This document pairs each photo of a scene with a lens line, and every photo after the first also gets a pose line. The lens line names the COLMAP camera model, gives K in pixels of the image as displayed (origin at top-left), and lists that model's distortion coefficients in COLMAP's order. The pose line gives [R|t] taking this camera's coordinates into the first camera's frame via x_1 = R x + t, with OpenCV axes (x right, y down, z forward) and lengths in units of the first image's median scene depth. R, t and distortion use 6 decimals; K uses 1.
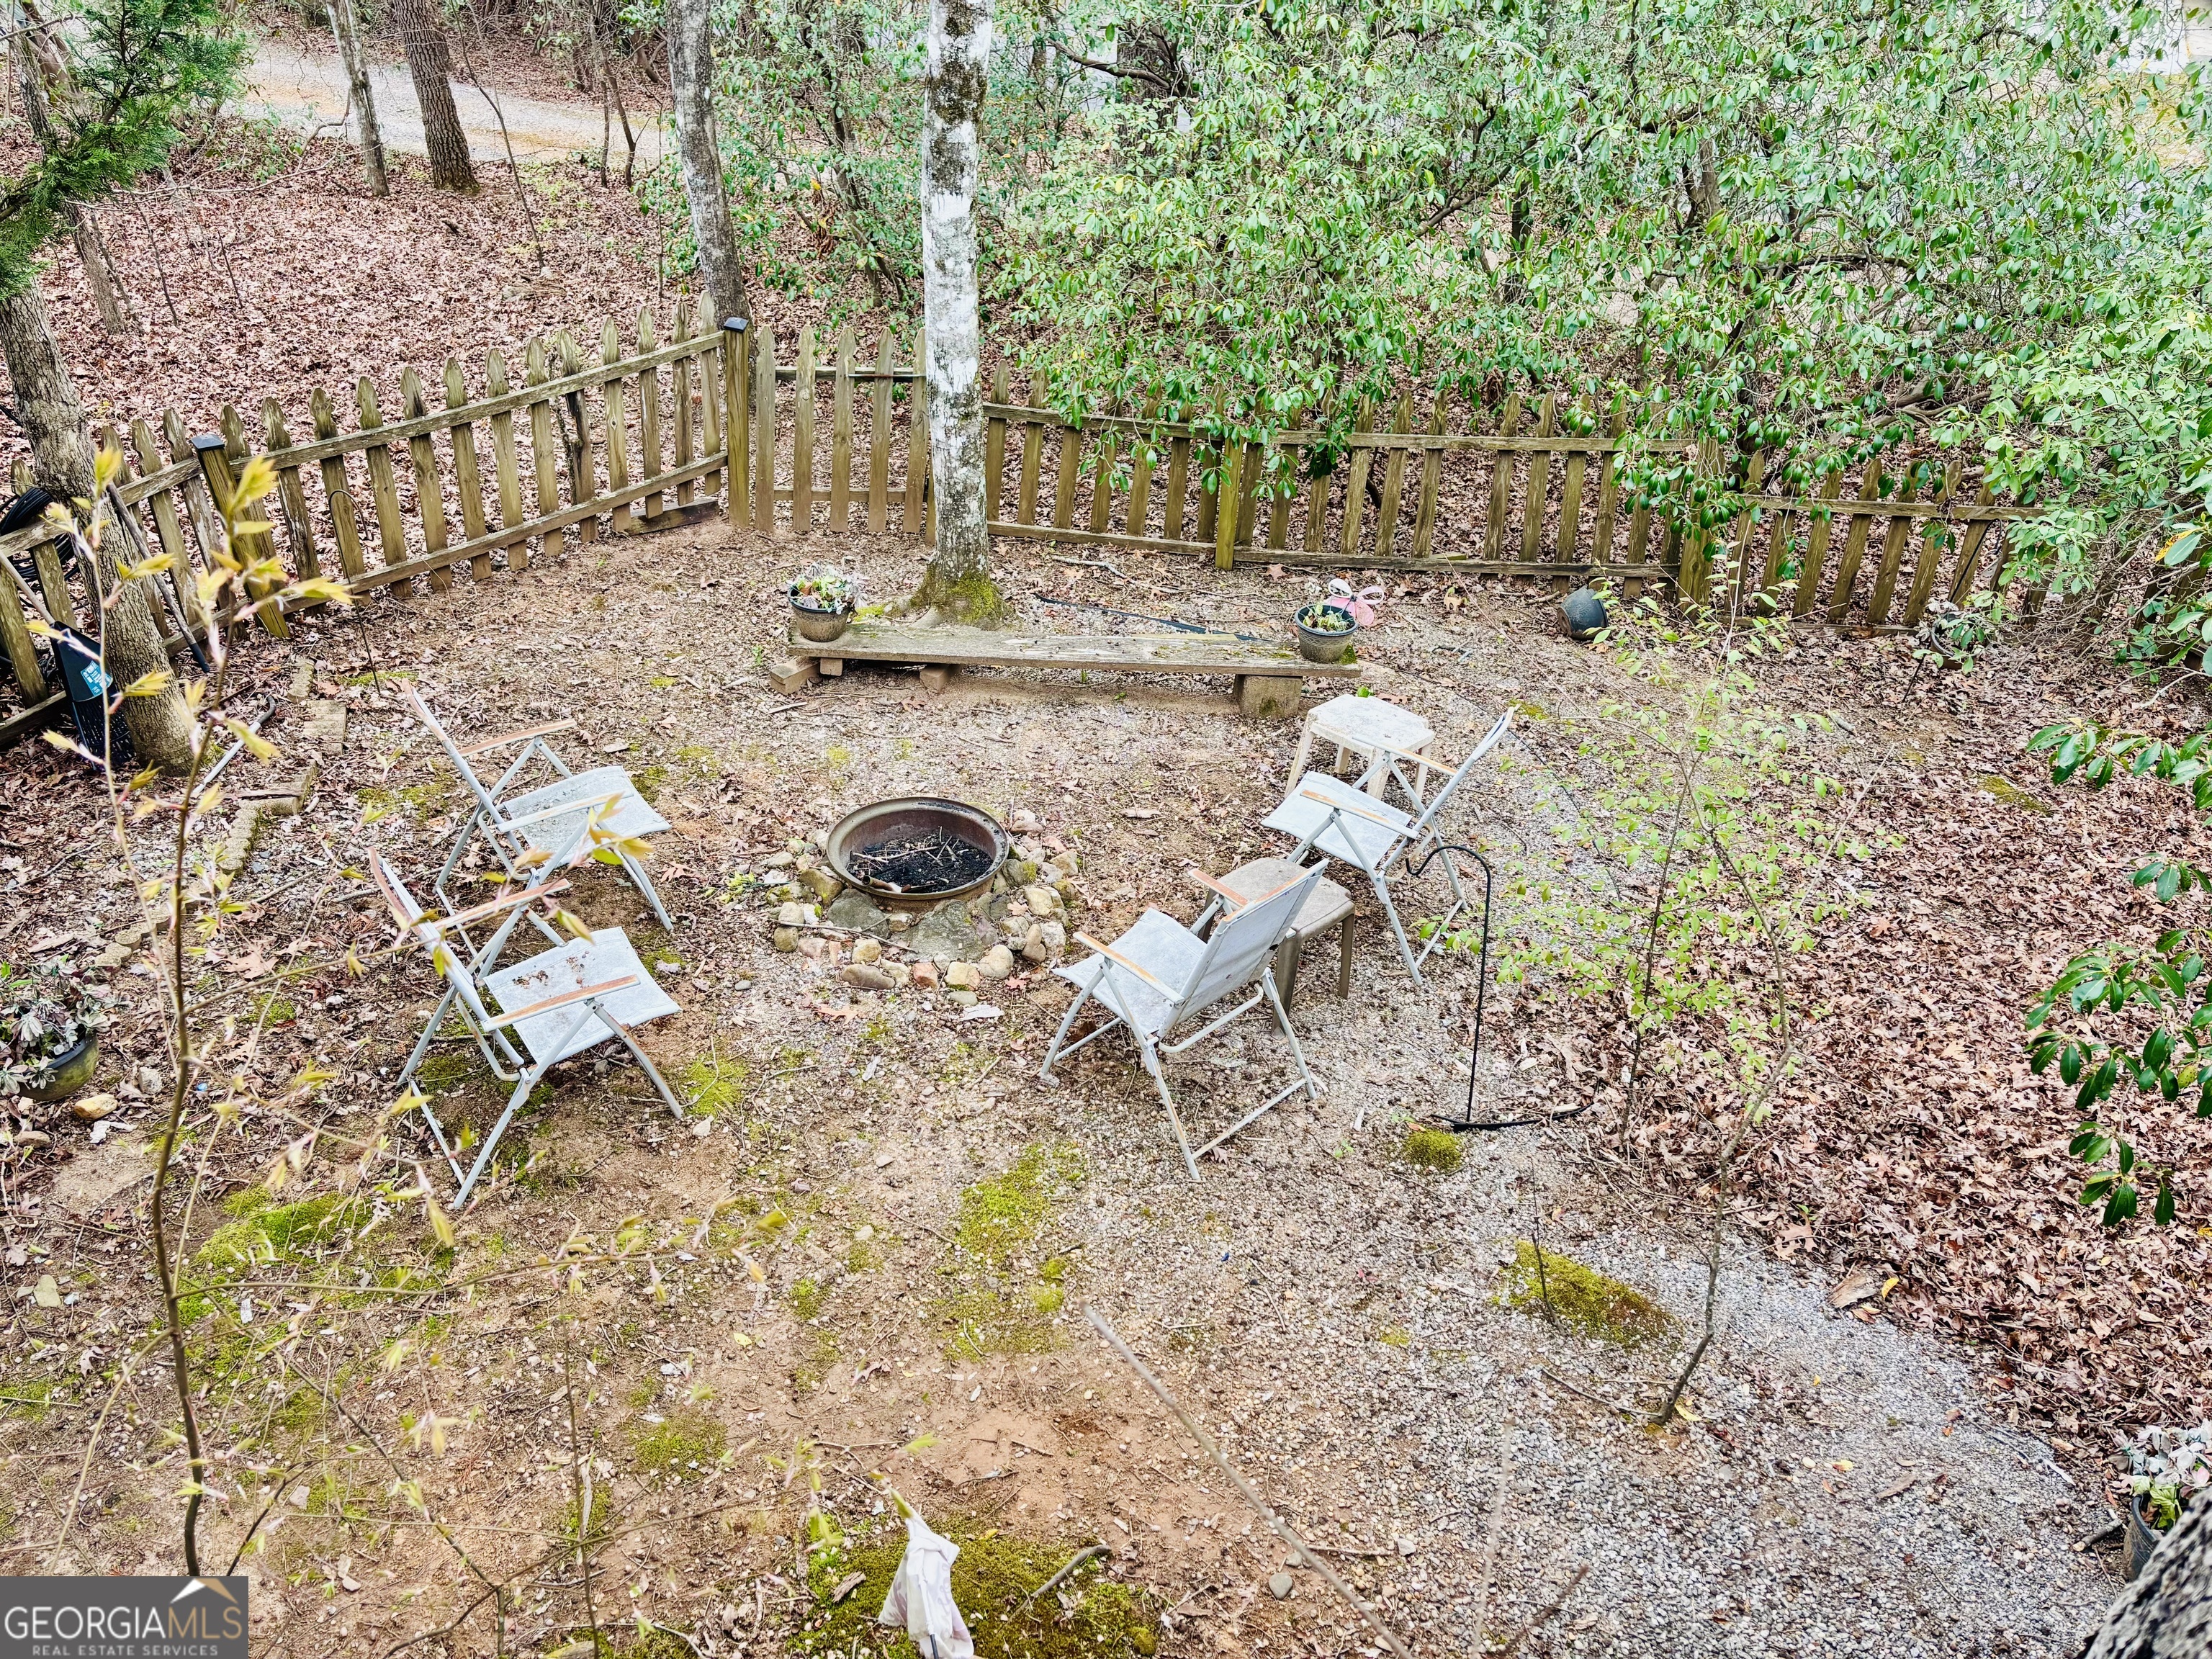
lens RADIAL K [[1631.9, 0, 1105.0], [0, 1631.9, 836.0], [0, 0, 1]] dist [0.022959, -0.011661]
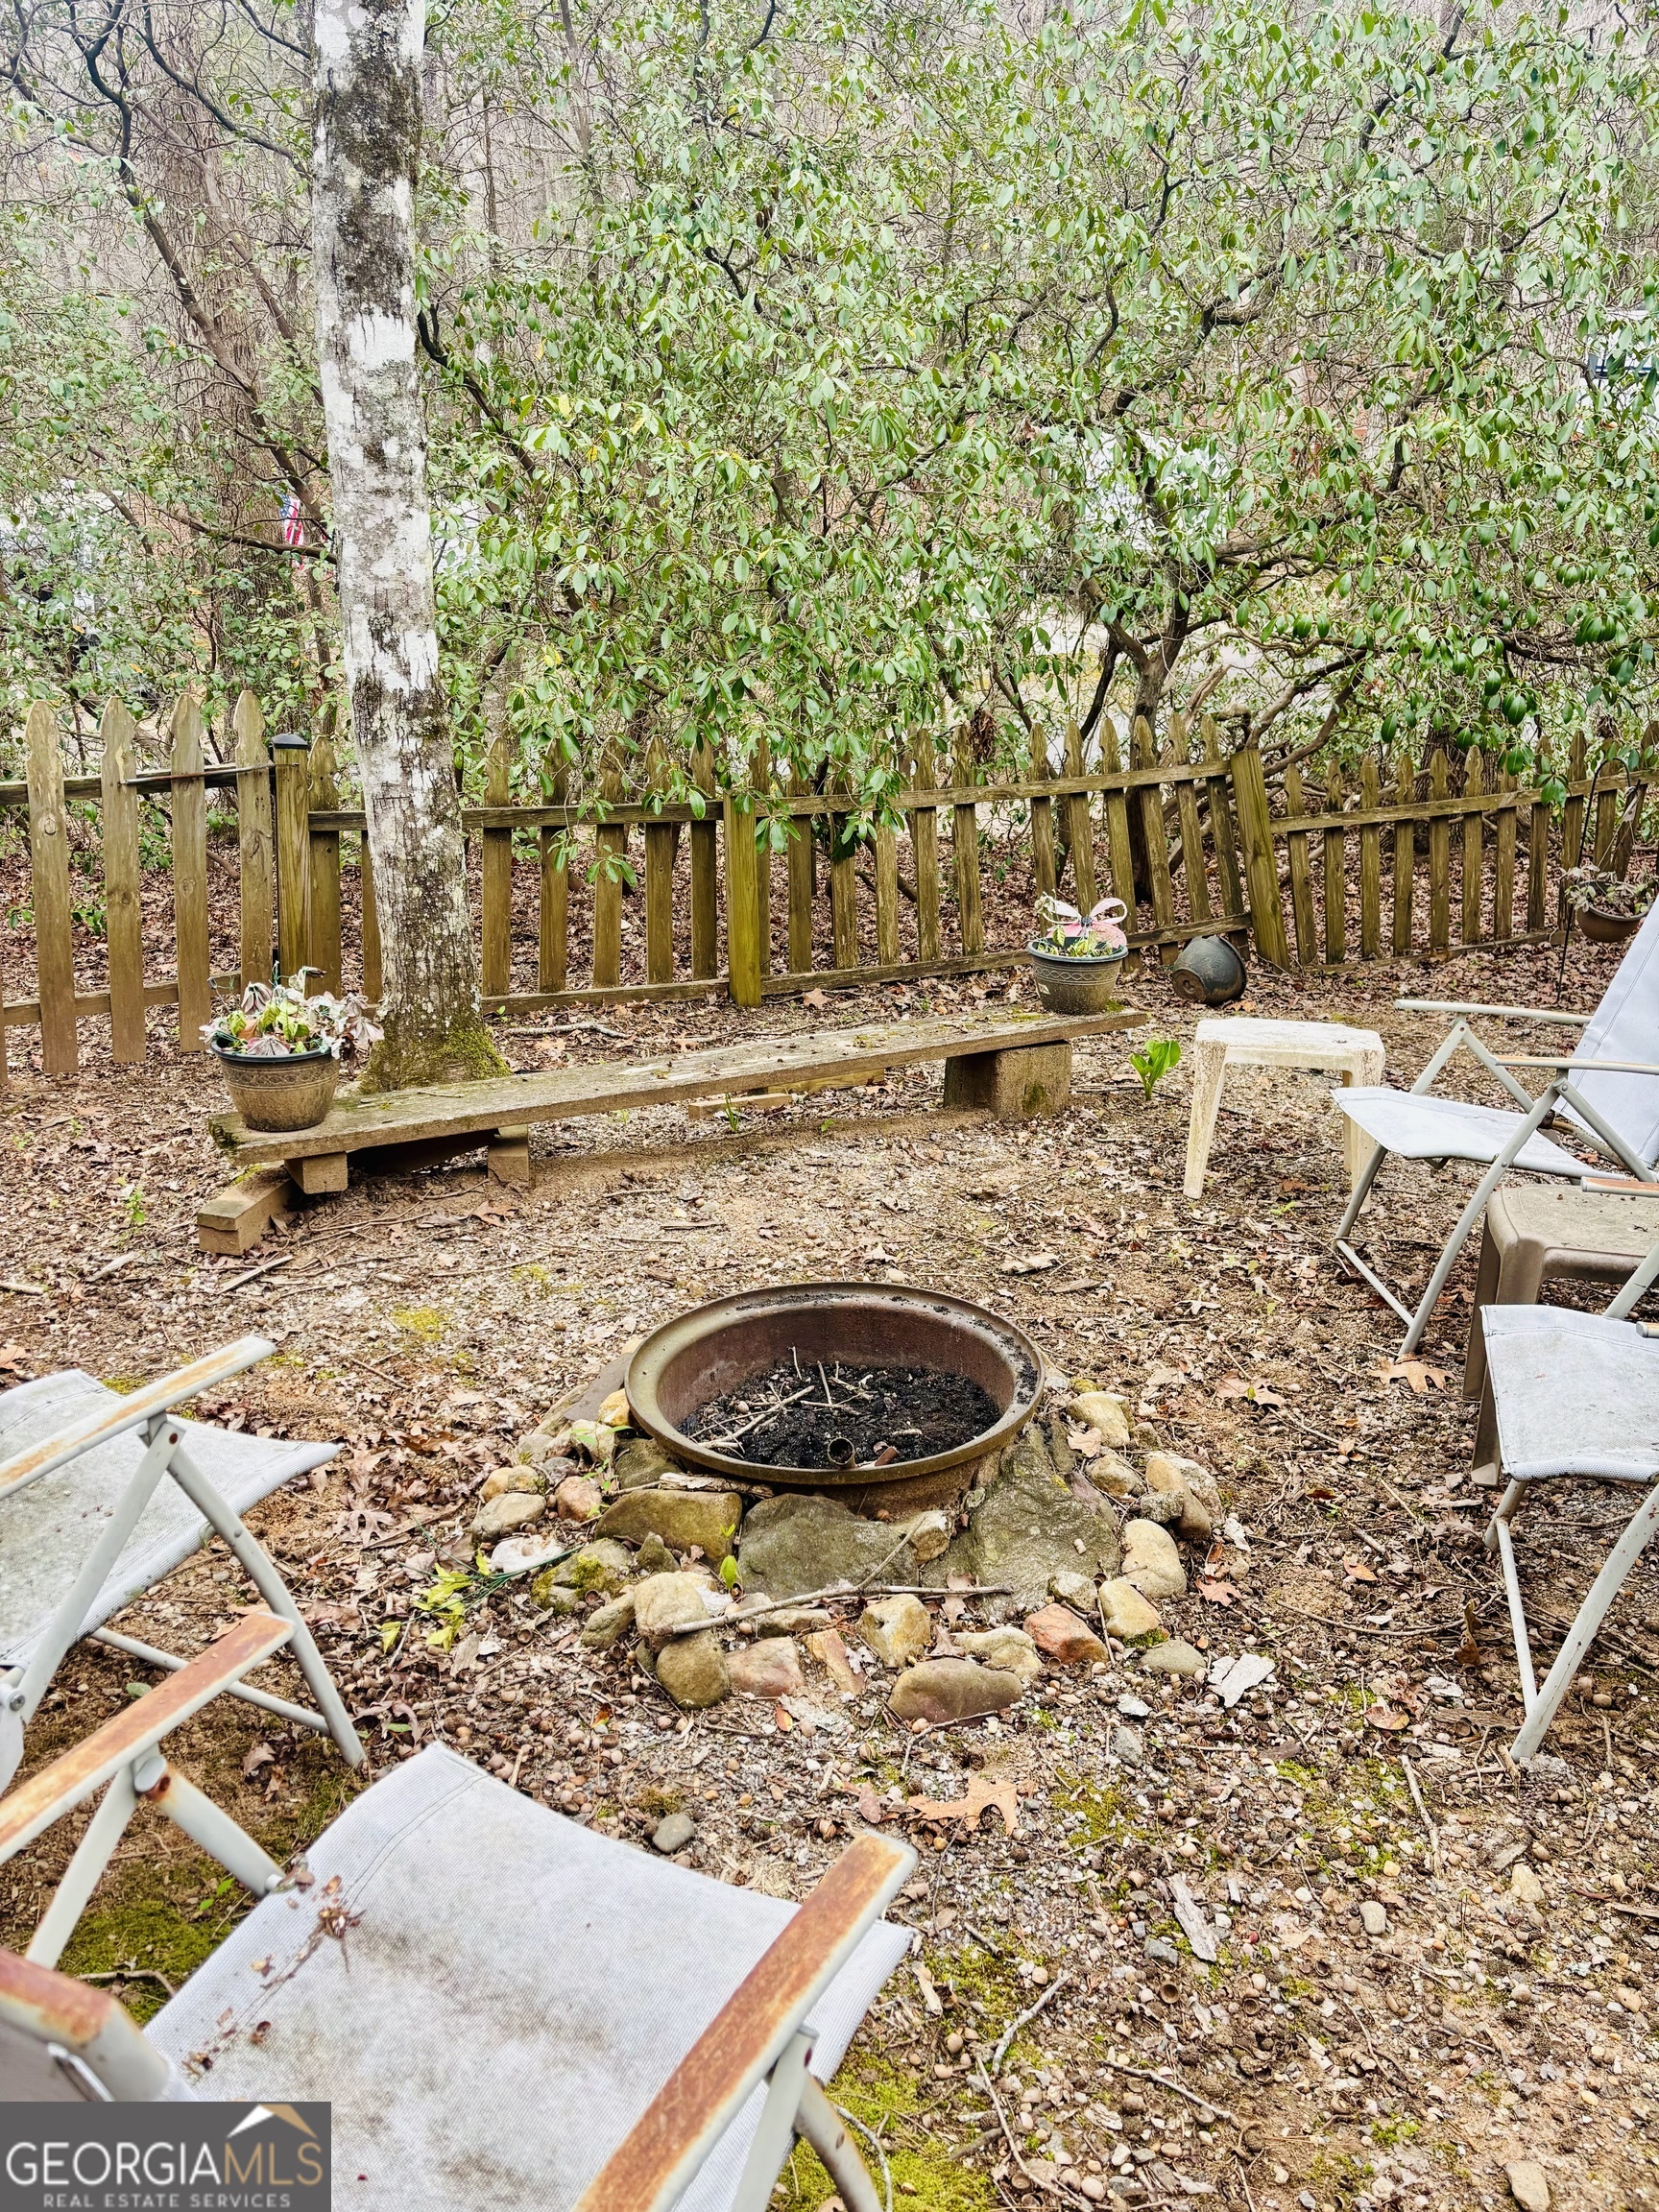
lens RADIAL K [[1631.9, 0, 828.8], [0, 1631.9, 1095.5], [0, 0, 1]] dist [0.022959, -0.011661]
pose [[0.887809, -0.198372, 0.415263, -0.235622], [0.300617, 0.933196, -0.196913, 0.018958], [-0.348459, 0.299656, 0.888134, 0.496459]]
